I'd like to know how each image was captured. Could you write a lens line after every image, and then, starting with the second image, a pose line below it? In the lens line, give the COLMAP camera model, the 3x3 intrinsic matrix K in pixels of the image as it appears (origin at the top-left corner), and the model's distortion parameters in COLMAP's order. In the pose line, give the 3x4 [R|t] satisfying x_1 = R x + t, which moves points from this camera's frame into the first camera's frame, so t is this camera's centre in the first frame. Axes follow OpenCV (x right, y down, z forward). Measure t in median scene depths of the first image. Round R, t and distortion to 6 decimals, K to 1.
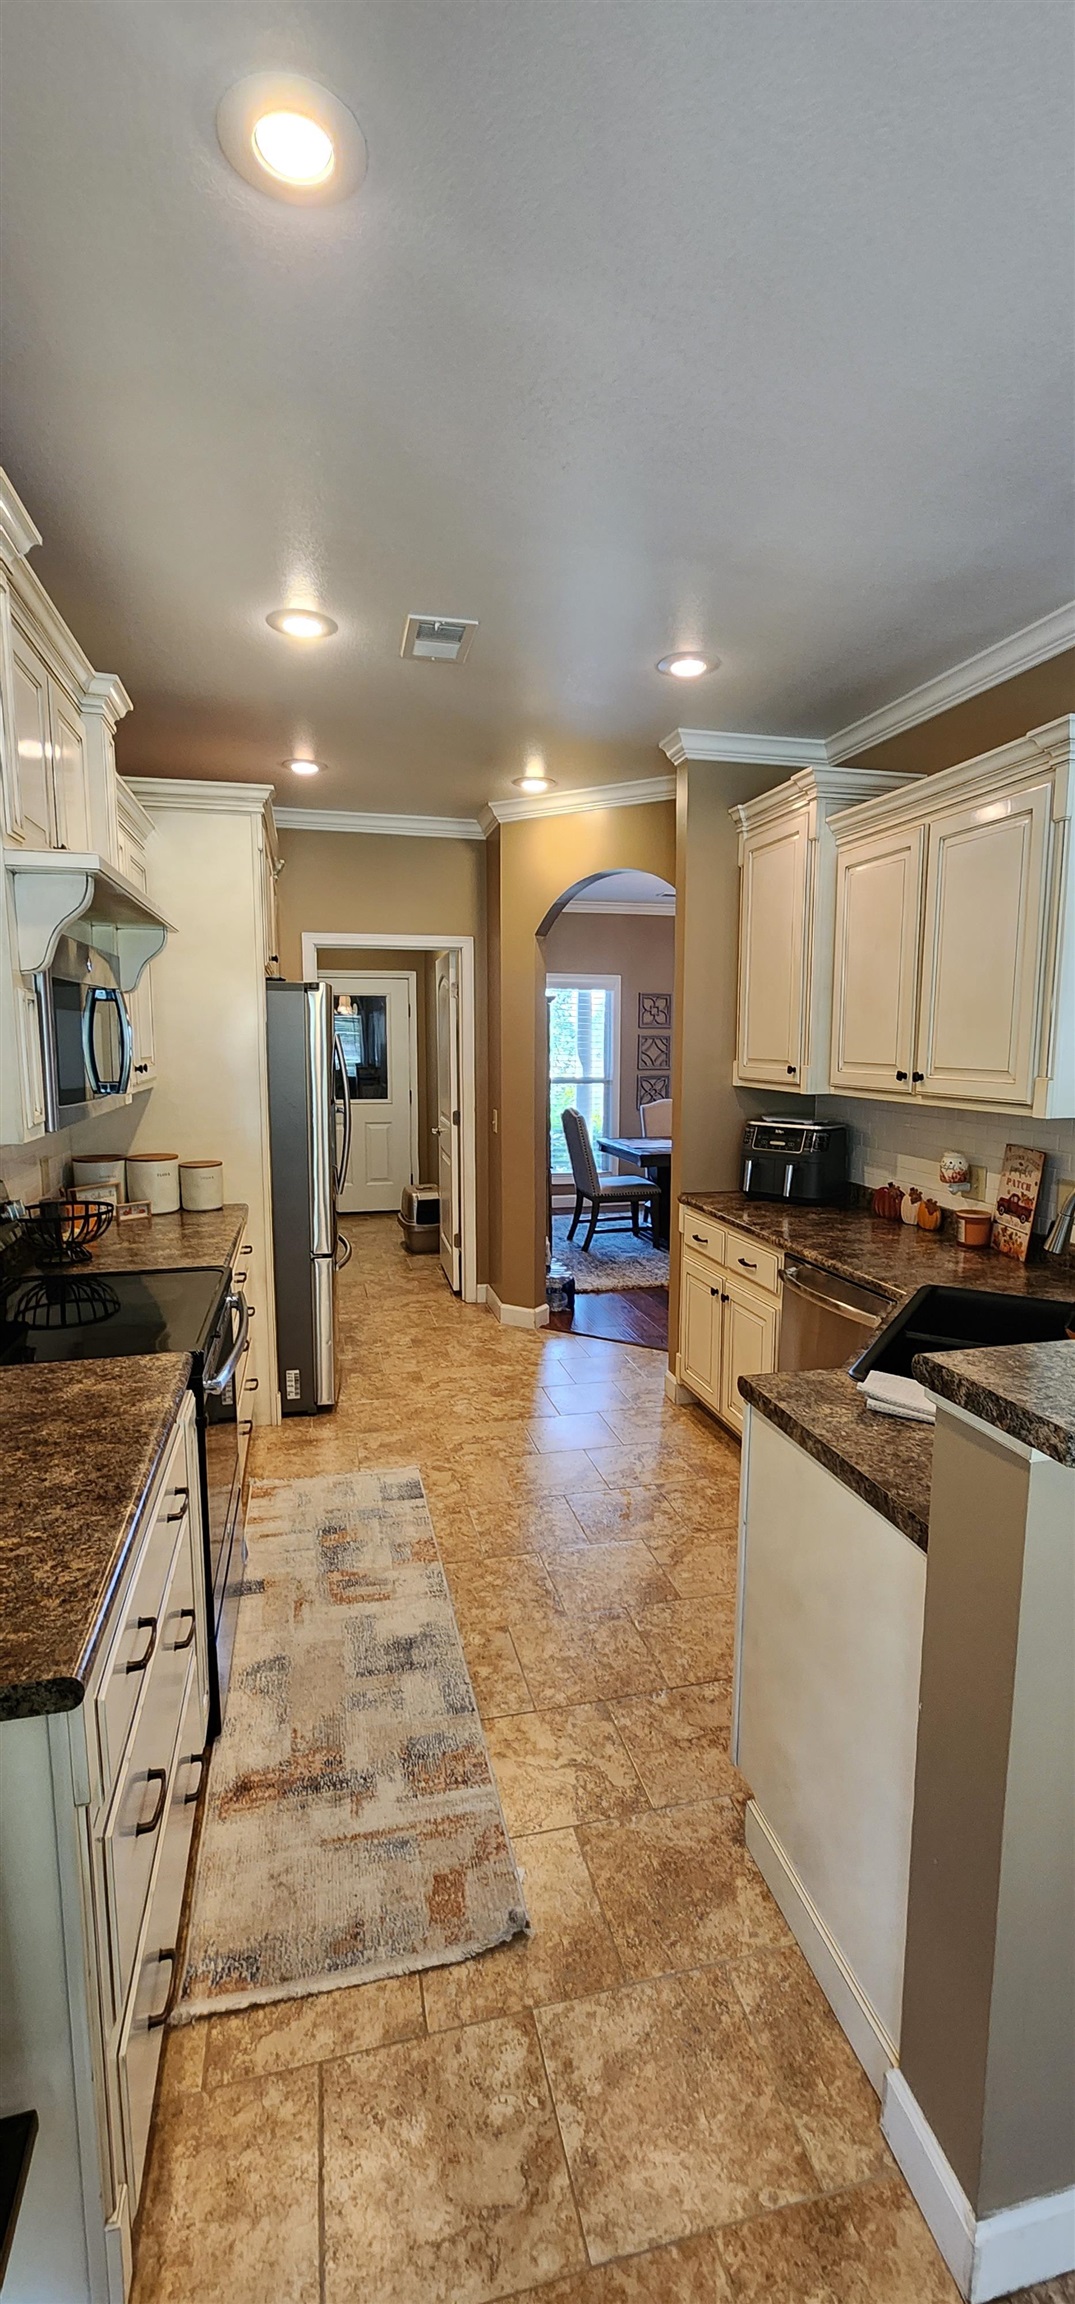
lens RADIAL K [[948.5, 0, 535.4], [0, 948.5, 1156.5], [0, 0, 1]] dist [-0.009714, 0.000022]
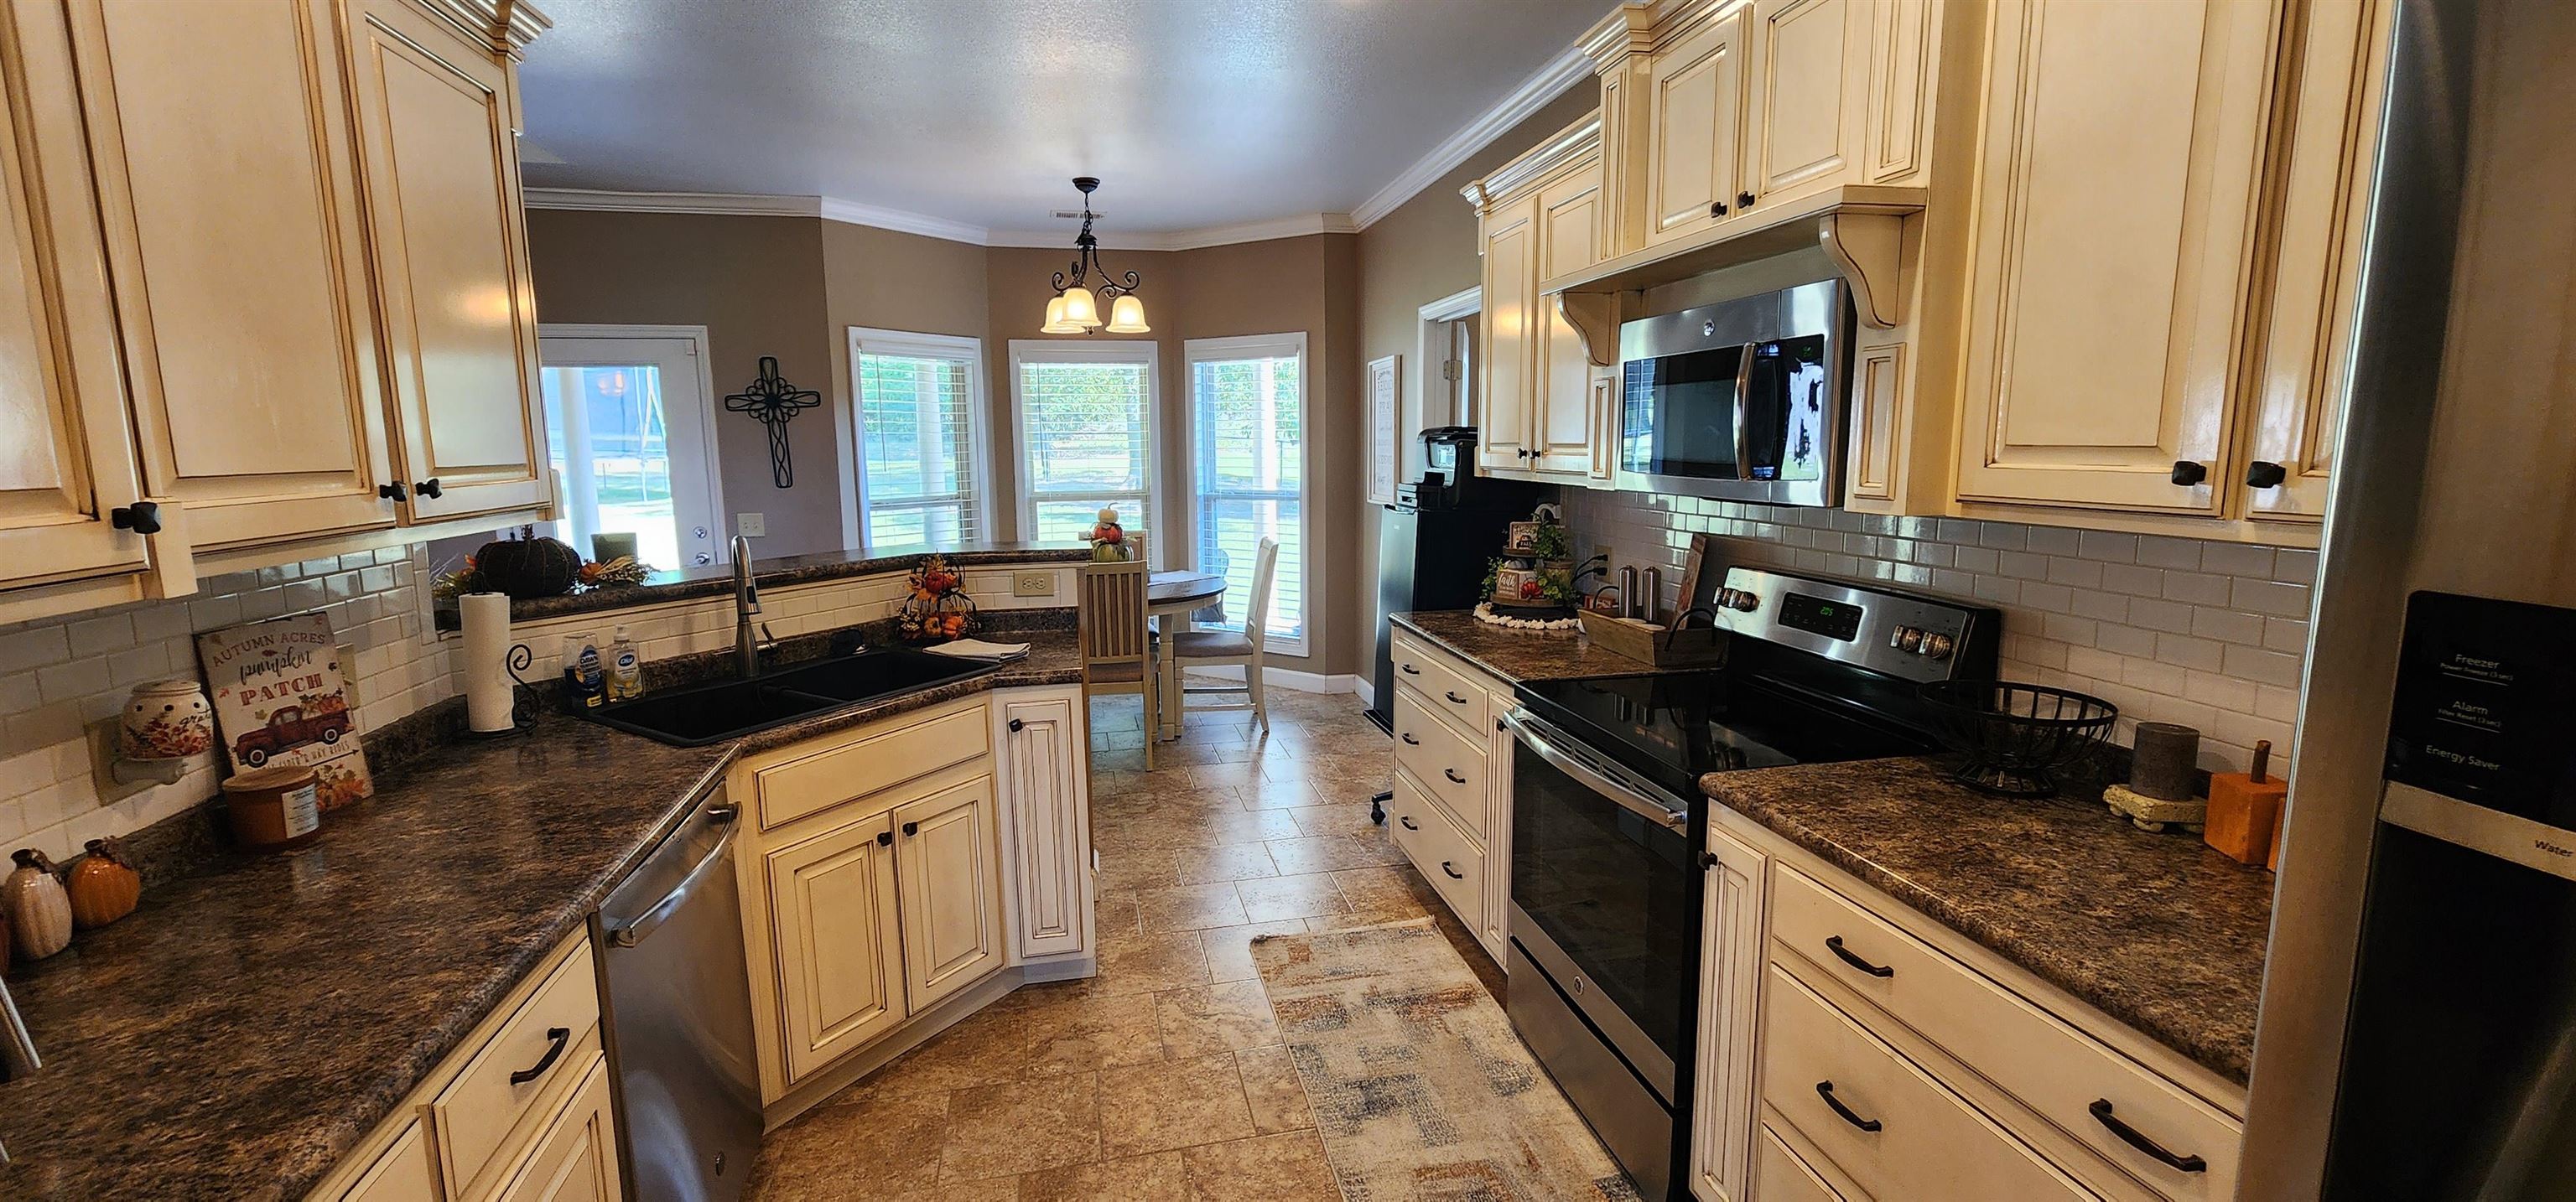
lens RADIAL K [[1060.3, 0, 1291.4], [0, 1060.3, 595.1], [0, 0, 1]] dist [-0.009714, 0.000022]
pose [[-0.999871, 0.003822, 0.015613, -0.083279], [0.007988, 0.961032, 0.276322, -0.226254], [-0.013949, 0.276411, -0.960938, 1.942326]]
